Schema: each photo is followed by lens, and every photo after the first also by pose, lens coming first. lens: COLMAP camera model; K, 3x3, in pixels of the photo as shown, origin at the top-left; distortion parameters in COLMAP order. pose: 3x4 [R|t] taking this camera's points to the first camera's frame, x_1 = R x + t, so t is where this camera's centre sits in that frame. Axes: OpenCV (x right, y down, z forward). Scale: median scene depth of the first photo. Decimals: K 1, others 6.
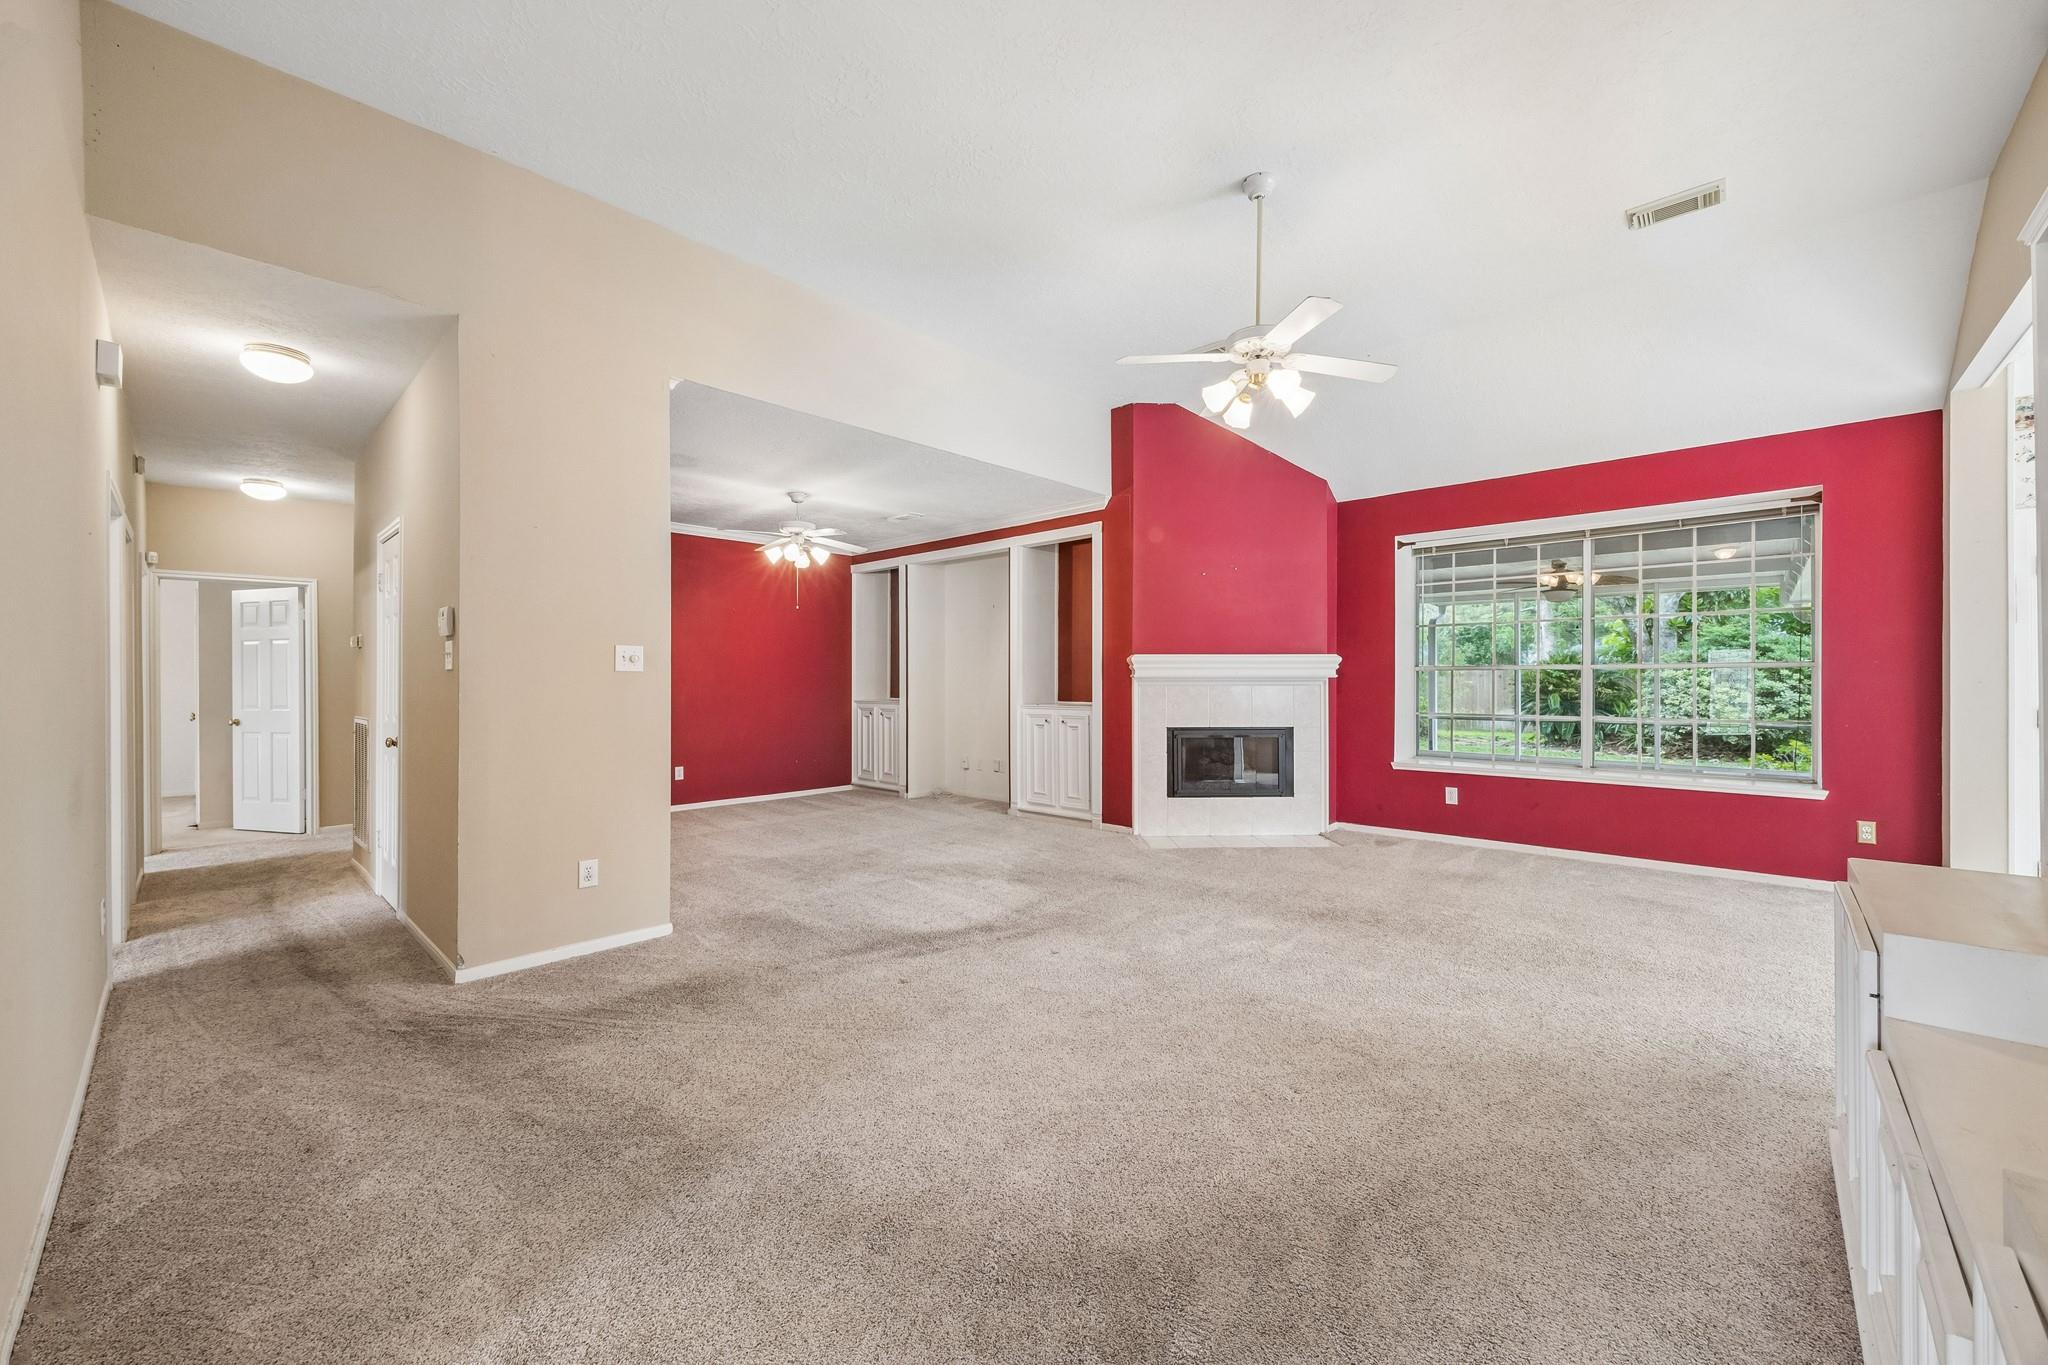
lens RADIAL K [[783.3, 0, 1022.6], [0, 783.3, 672.4], [0, 0, 1]] dist [-0.001833, -0.000776]
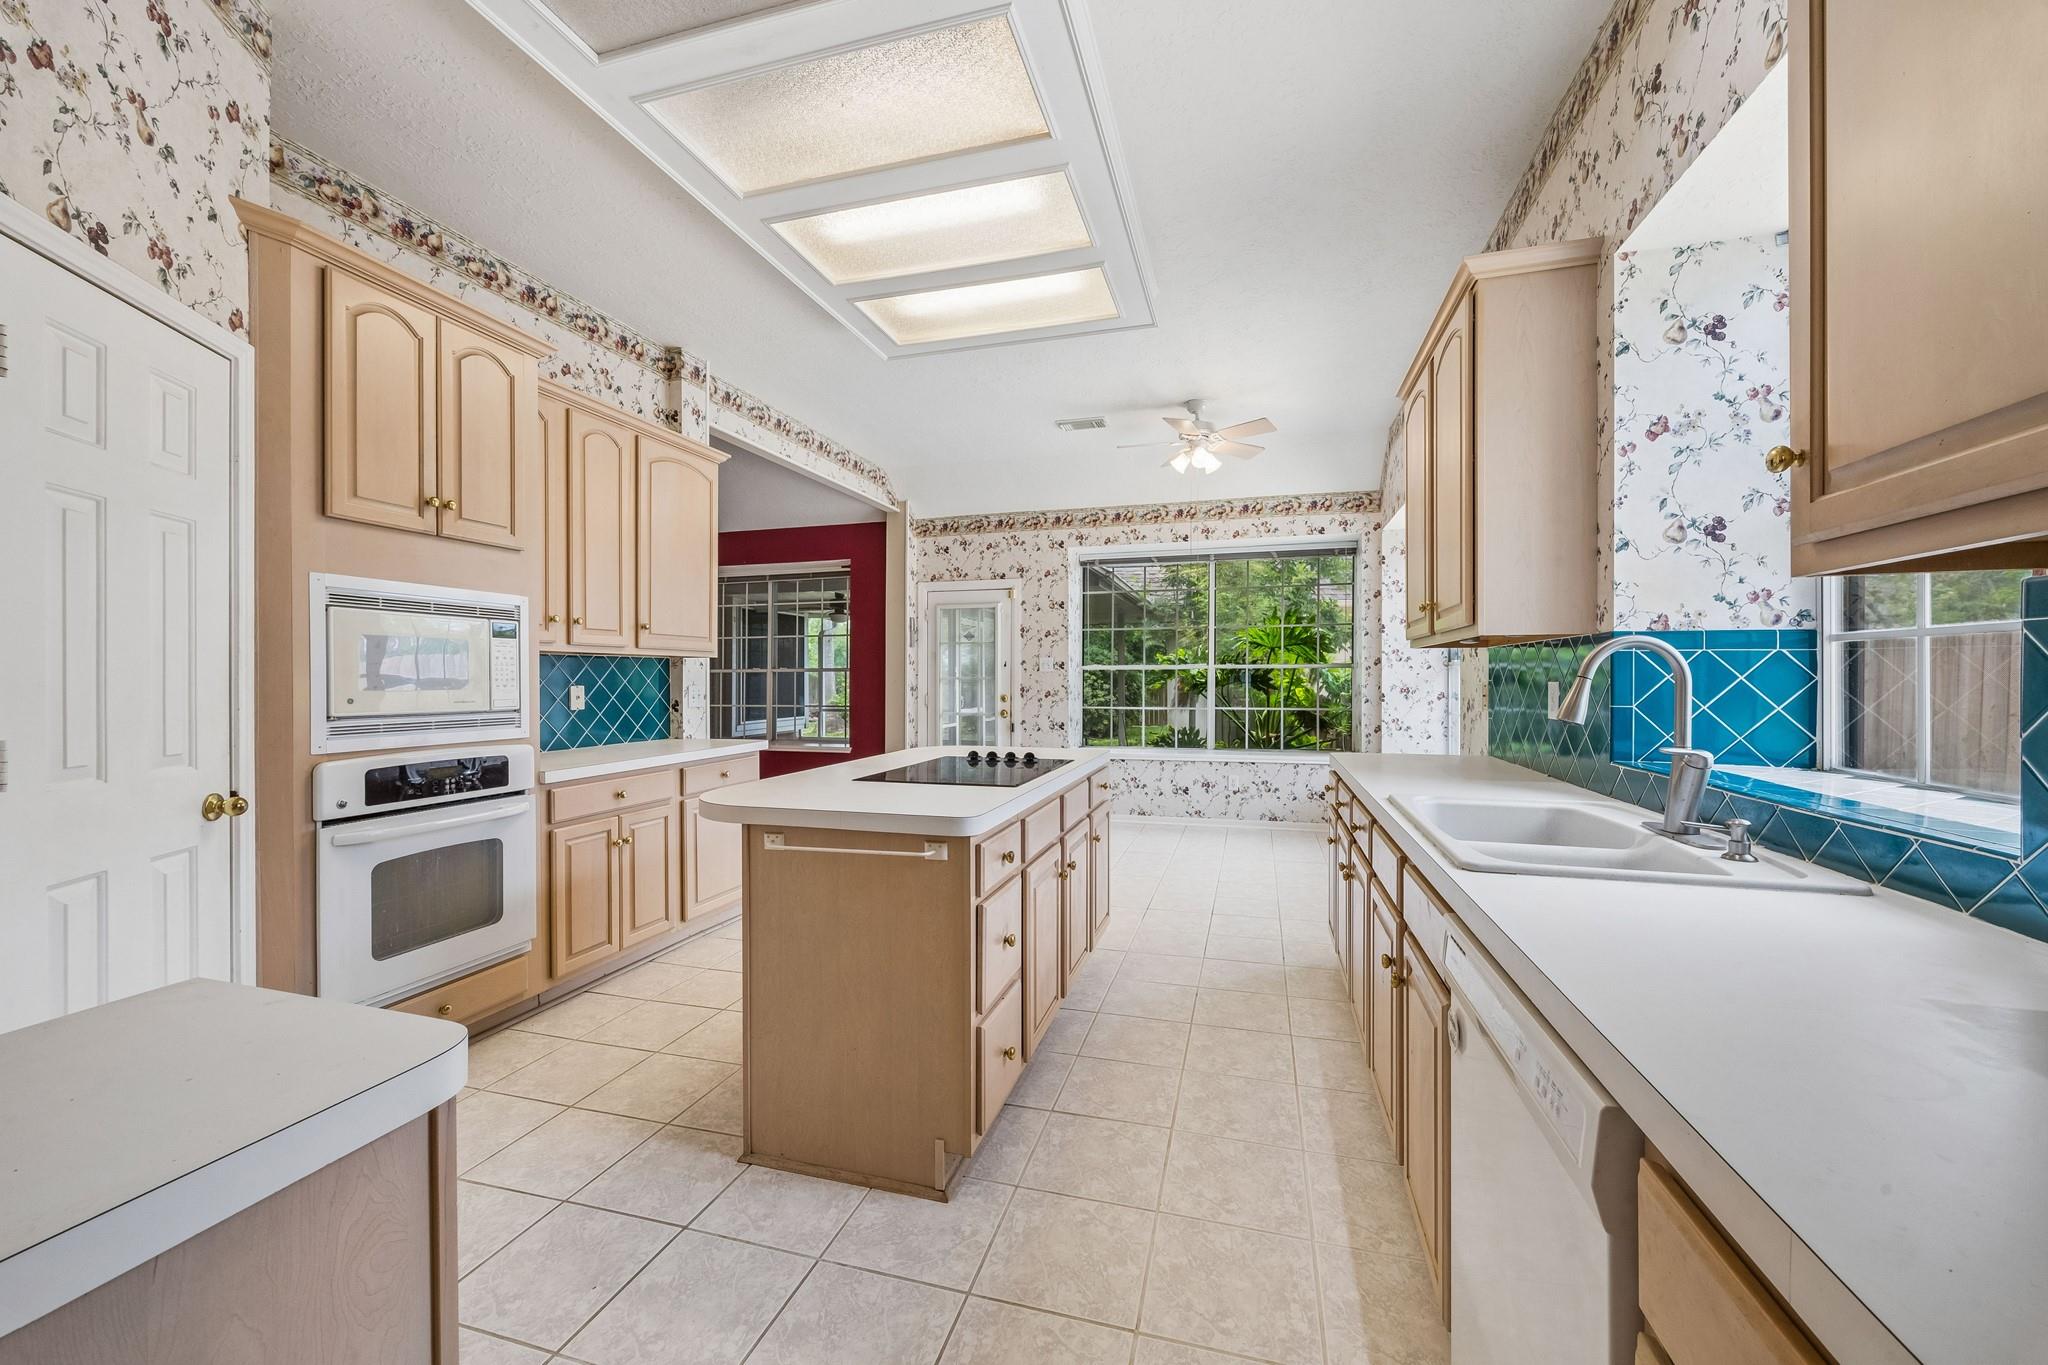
lens RADIAL K [[783.3, 0, 1033.6], [0, 783.3, 677.2], [0, 0, 1]] dist [-0.001833, -0.000776]
pose [[0.887626, 0.001180, 0.460564, 0.442448], [-0.003937, 0.999980, 0.005027, -0.003914], [-0.460549, -0.006275, 0.887612, -0.453606]]
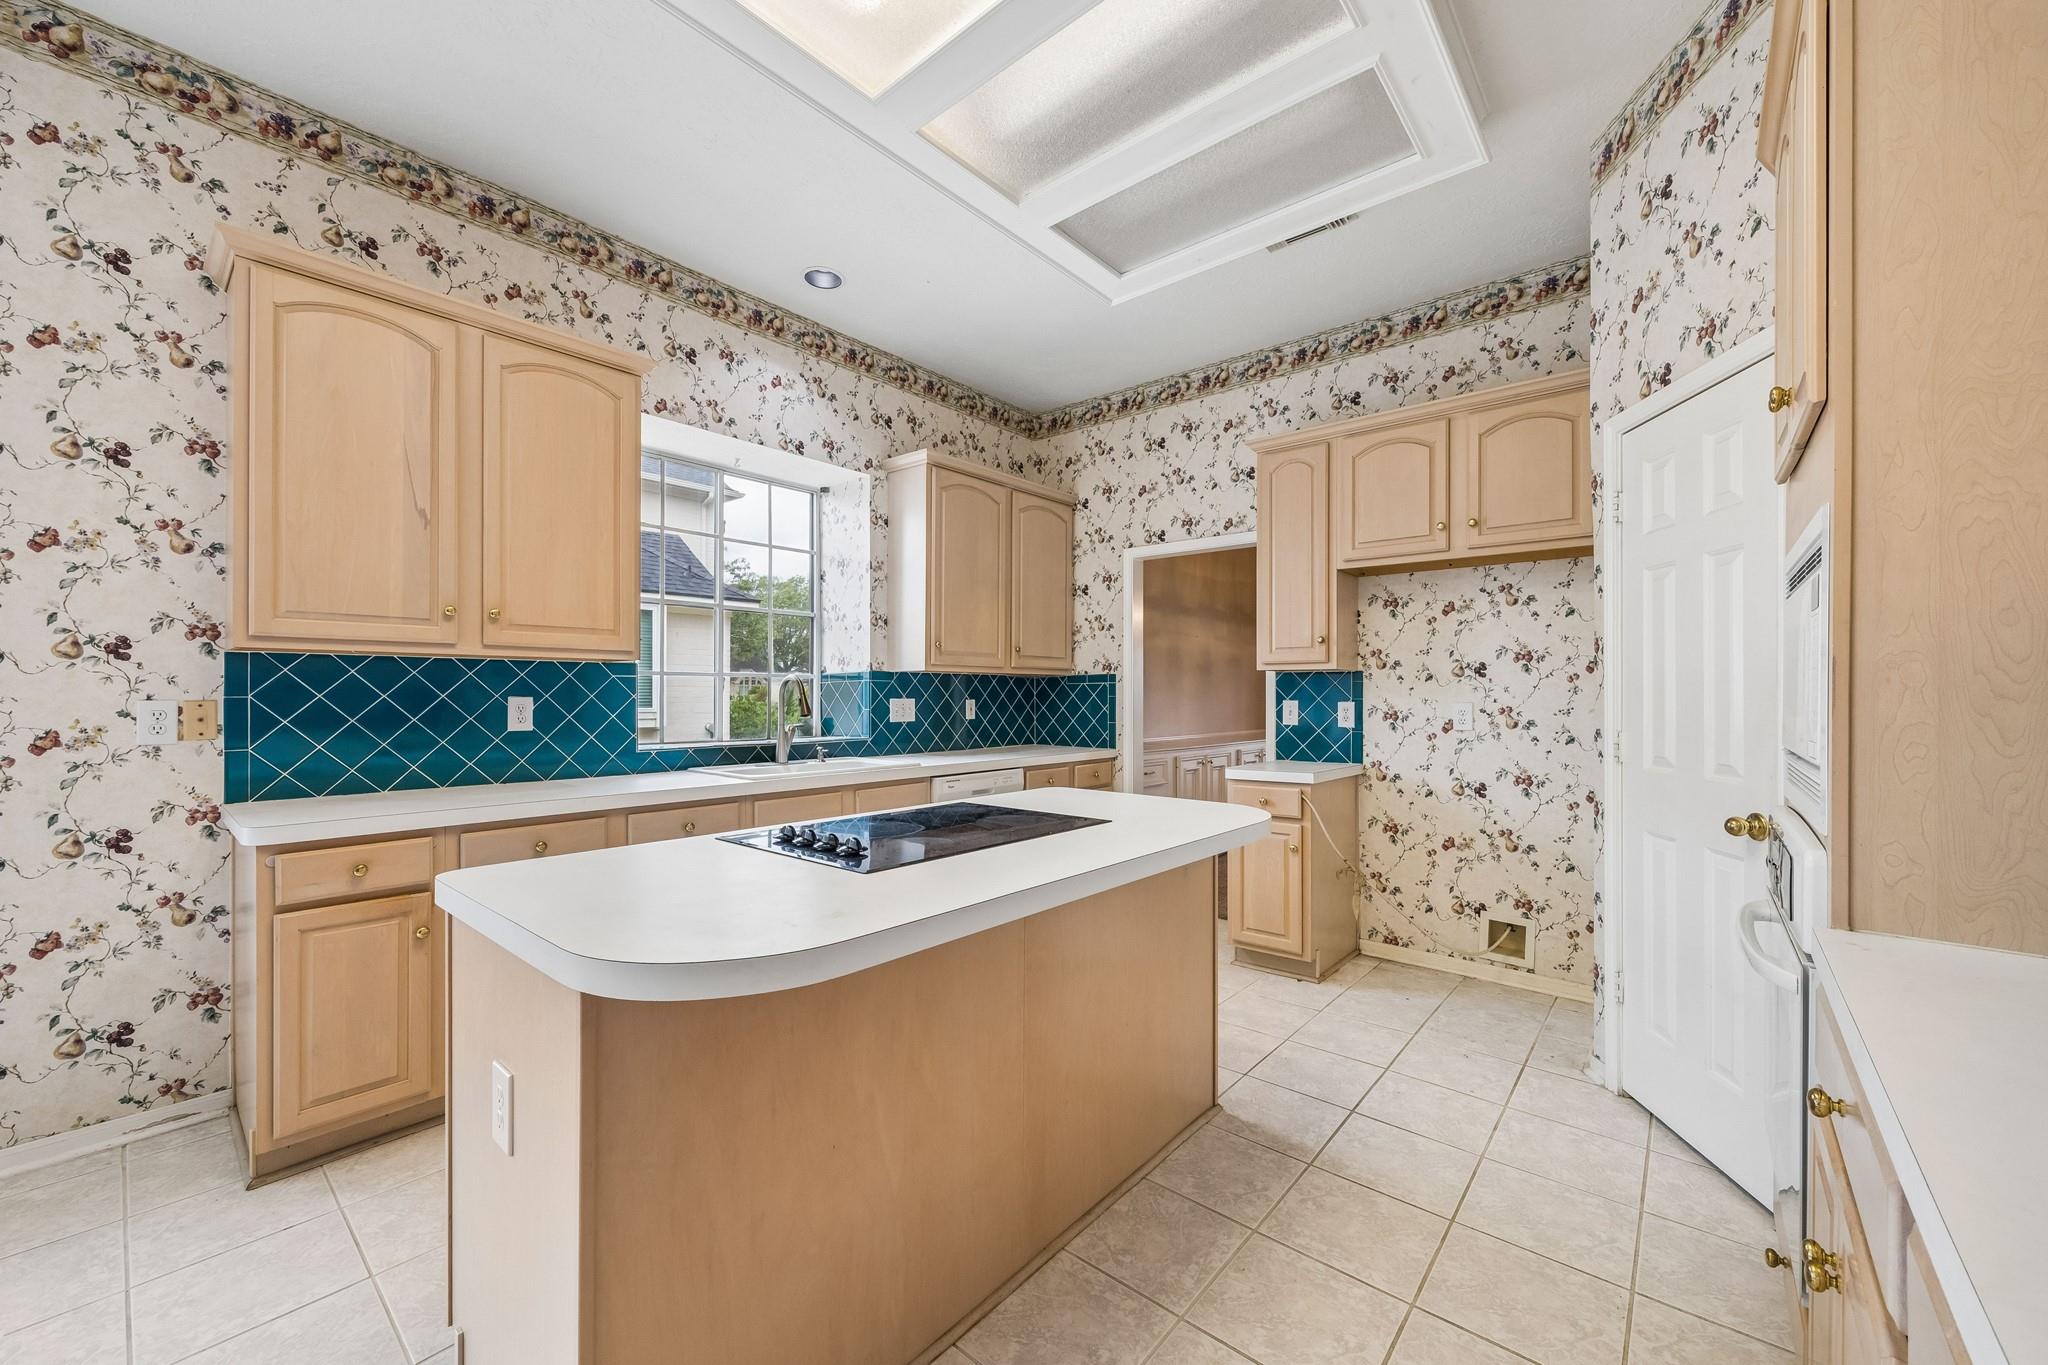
lens RADIAL K [[783.3, 0, 1014.4], [0, 783.3, 691.5], [0, 0, 1]] dist [-0.001833, -0.000776]
pose [[-0.999329, -0.000363, -0.036623, 0.594273], [0.000022, 0.999945, -0.010506, 0.000534], [0.036625, -0.010500, -0.999274, 0.249459]]
